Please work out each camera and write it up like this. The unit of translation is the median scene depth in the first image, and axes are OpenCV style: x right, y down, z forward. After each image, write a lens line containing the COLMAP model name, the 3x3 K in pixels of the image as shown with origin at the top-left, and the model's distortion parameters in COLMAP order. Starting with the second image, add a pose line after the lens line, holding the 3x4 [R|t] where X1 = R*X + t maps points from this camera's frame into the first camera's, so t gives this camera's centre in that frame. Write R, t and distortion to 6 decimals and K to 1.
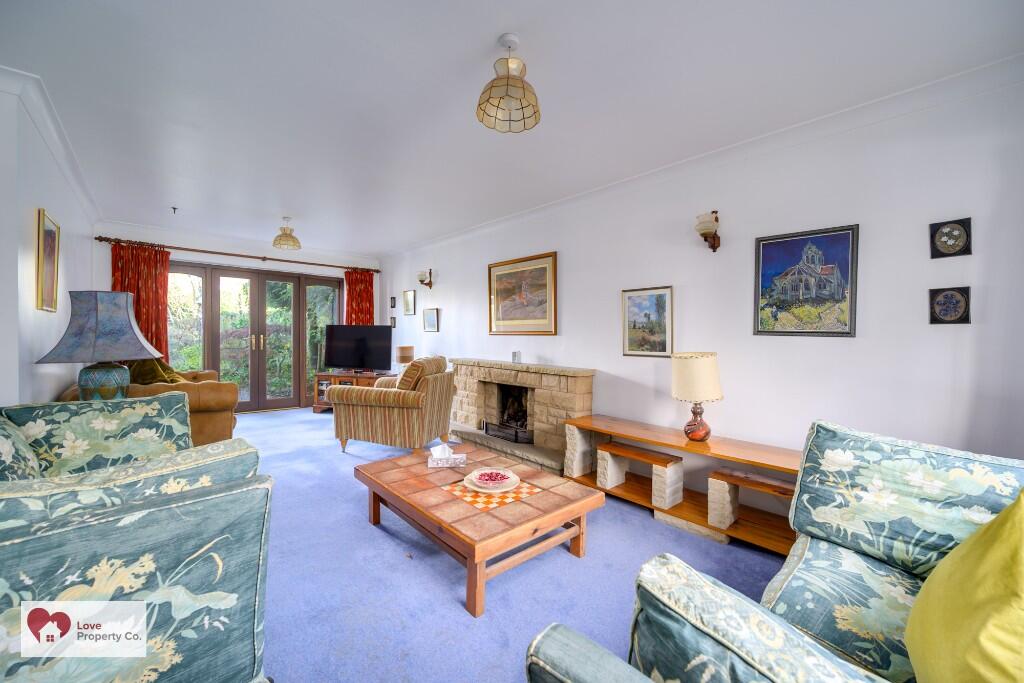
lens RADIAL K [[405.3, 0, 516.4], [0, 405.3, 340.0], [0, 0, 1]] dist [0.001607, -0.000167]
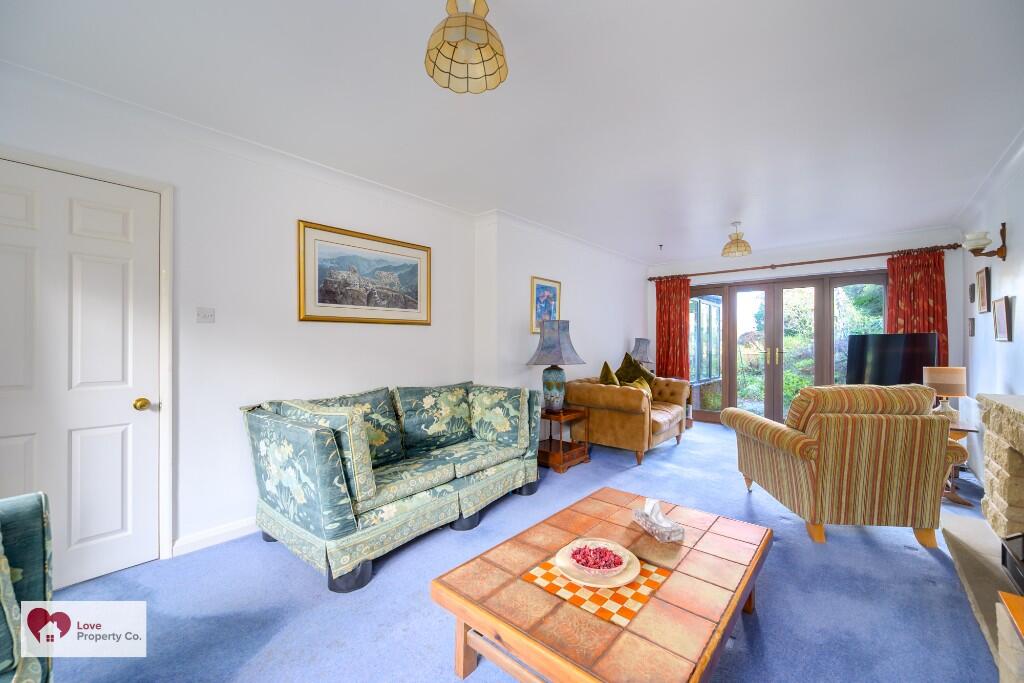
lens RADIAL K [[405.3, 0, 515.4], [0, 405.3, 343.6], [0, 0, 1]] dist [0.001607, -0.000167]
pose [[0.118307, -0.012187, -0.992902, 0.293108], [-0.011121, 0.999846, -0.013597, -0.004889], [0.992915, 0.012650, 0.118153, 0.377826]]
